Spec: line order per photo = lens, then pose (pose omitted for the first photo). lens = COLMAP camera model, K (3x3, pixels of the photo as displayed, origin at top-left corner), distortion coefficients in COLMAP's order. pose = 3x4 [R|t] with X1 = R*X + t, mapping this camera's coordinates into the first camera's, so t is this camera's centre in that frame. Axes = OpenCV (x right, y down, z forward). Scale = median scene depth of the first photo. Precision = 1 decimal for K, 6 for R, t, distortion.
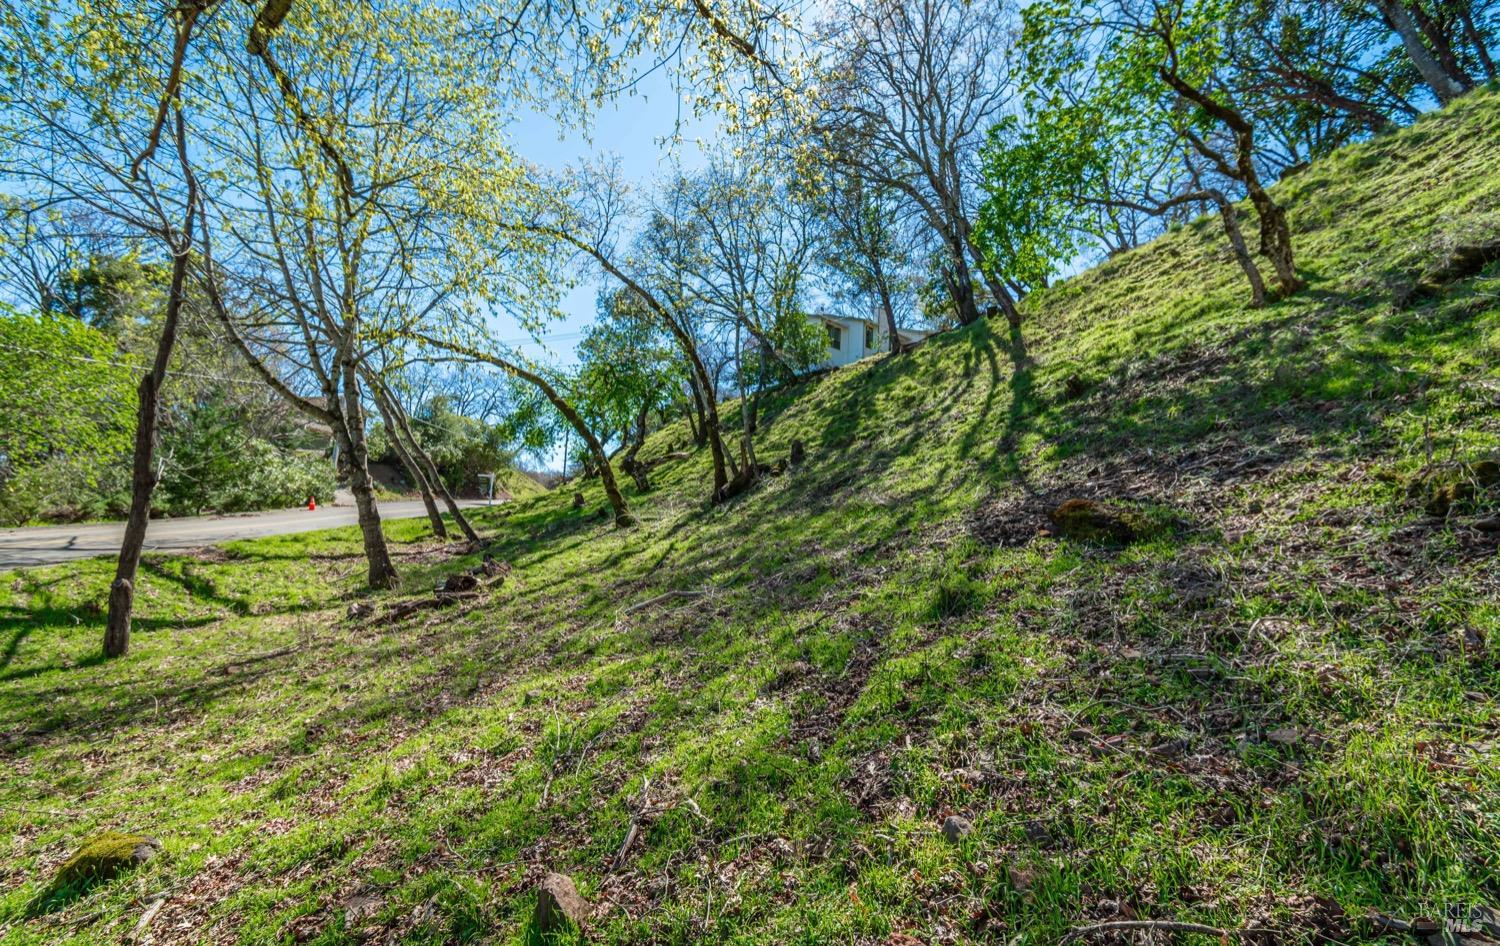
lens RADIAL K [[636.6, 0, 748.7], [0, 636.6, 466.8], [0, 0, 1]] dist [-0.002643, -0.000226]
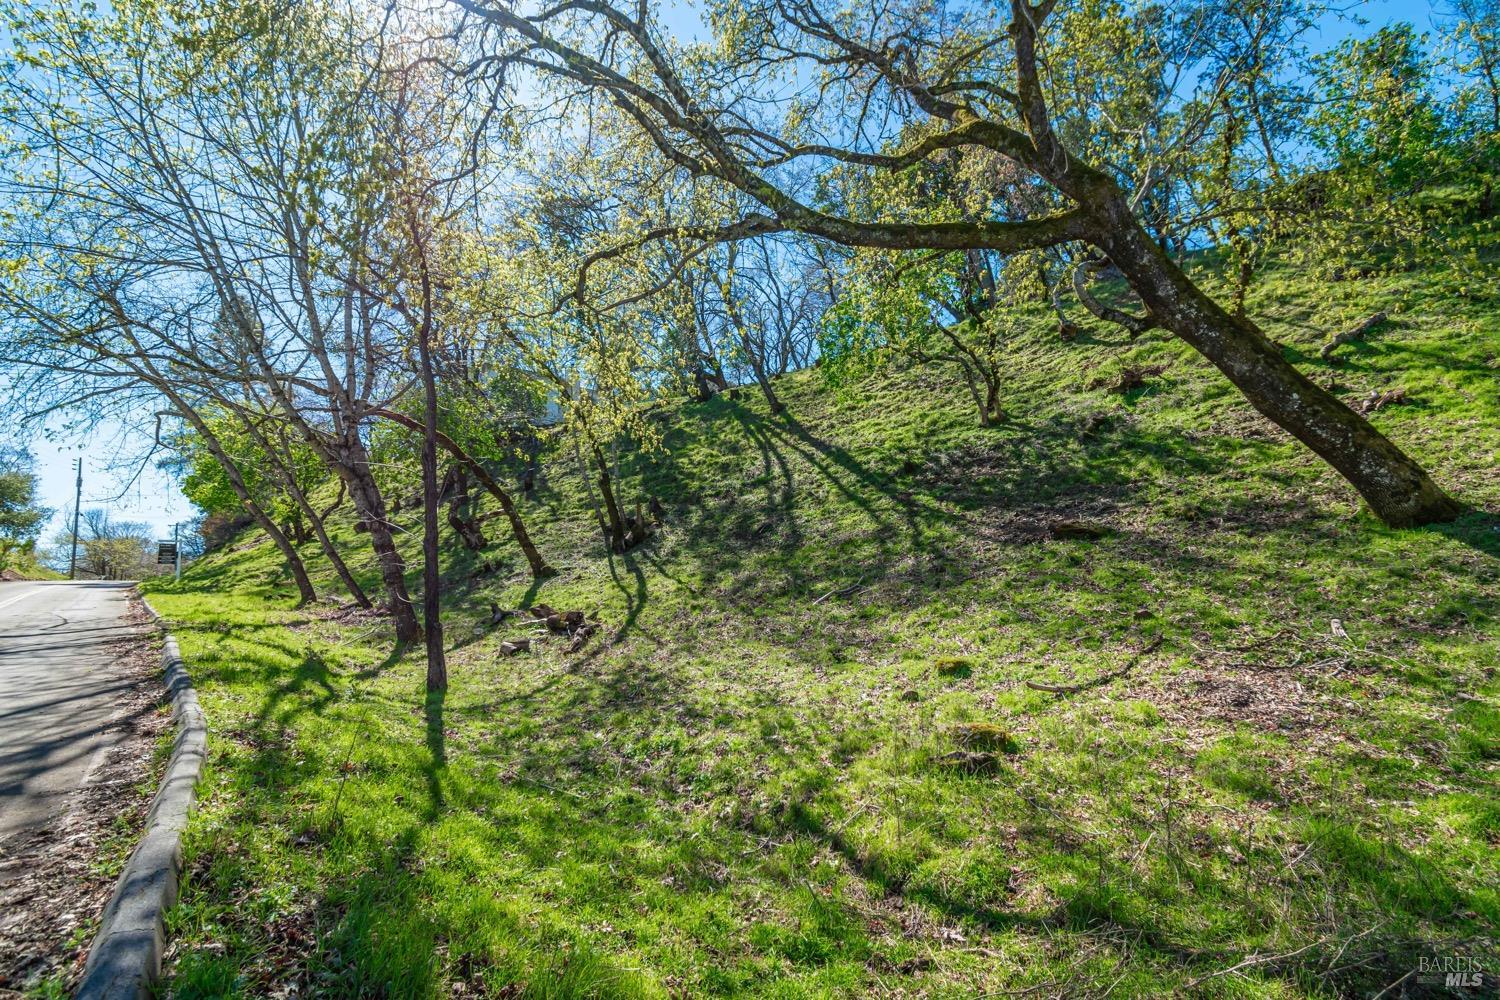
lens RADIAL K [[677.6, 0, 747.8], [0, 677.6, 504.7], [0, 0, 1]] dist [0.009793, -0.000097]
pose [[0.819389, 0.000368, 0.573238, -0.612973], [0.017106, 0.999539, -0.025092, 0.006518], [-0.572983, 0.030366, 0.819005, -0.140580]]
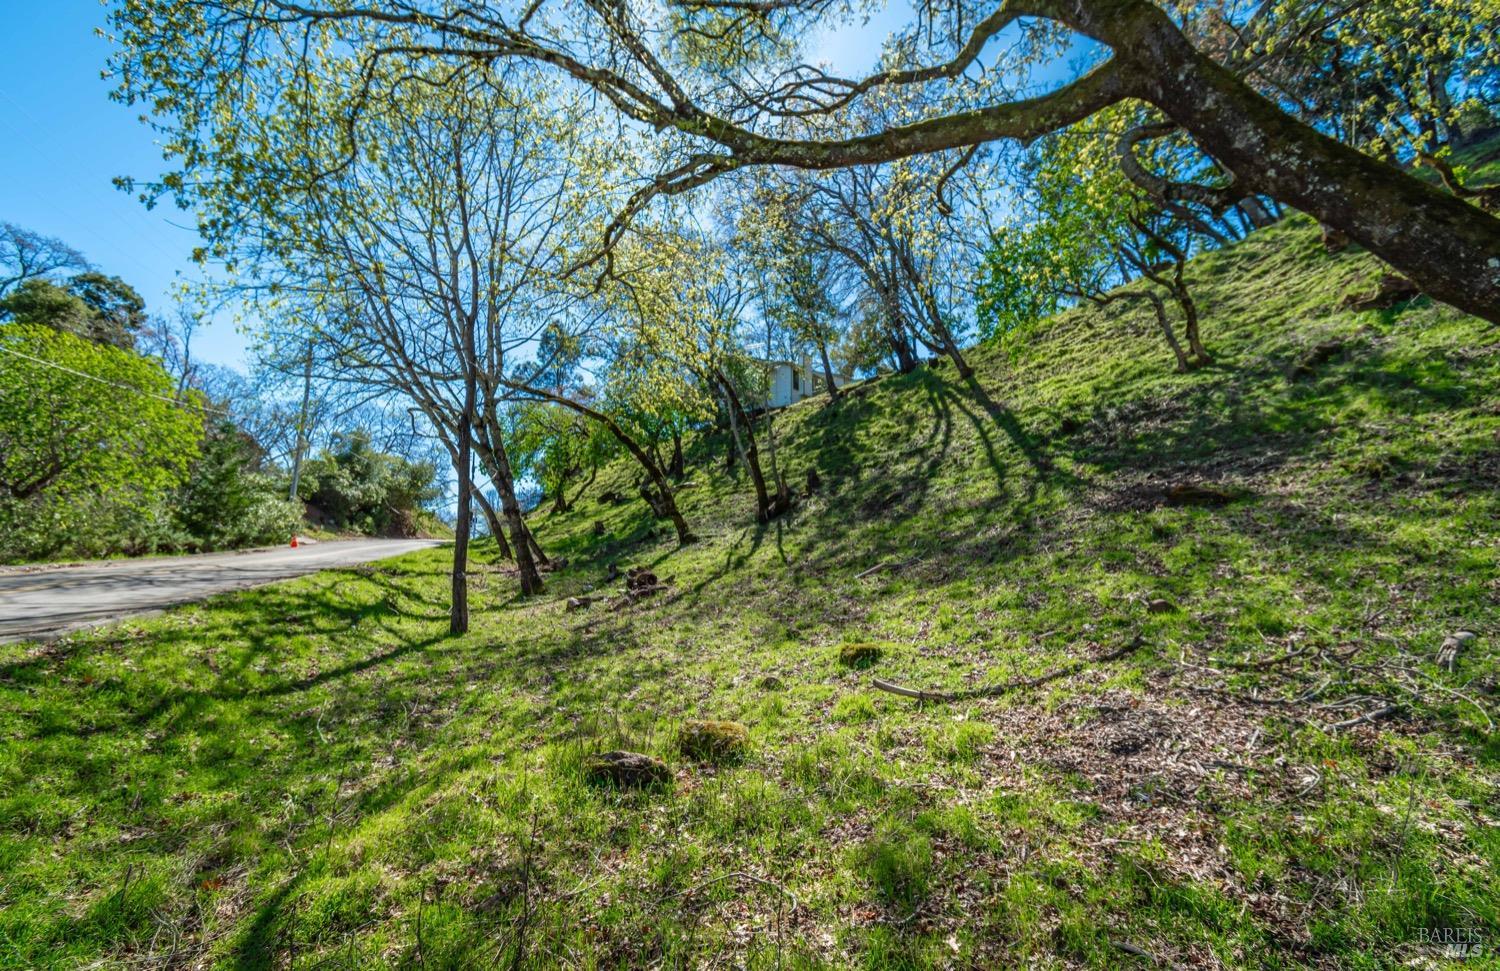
lens RADIAL K [[644.1, 0, 753.0], [0, 644.1, 480.2], [0, 0, 1]] dist [0.005449, 0.000434]
pose [[0.979866, -0.010281, 0.199392, -0.334515], [0.018062, 0.999143, -0.037247, 0.025255], [-0.198838, 0.040098, 0.979212, -0.183565]]
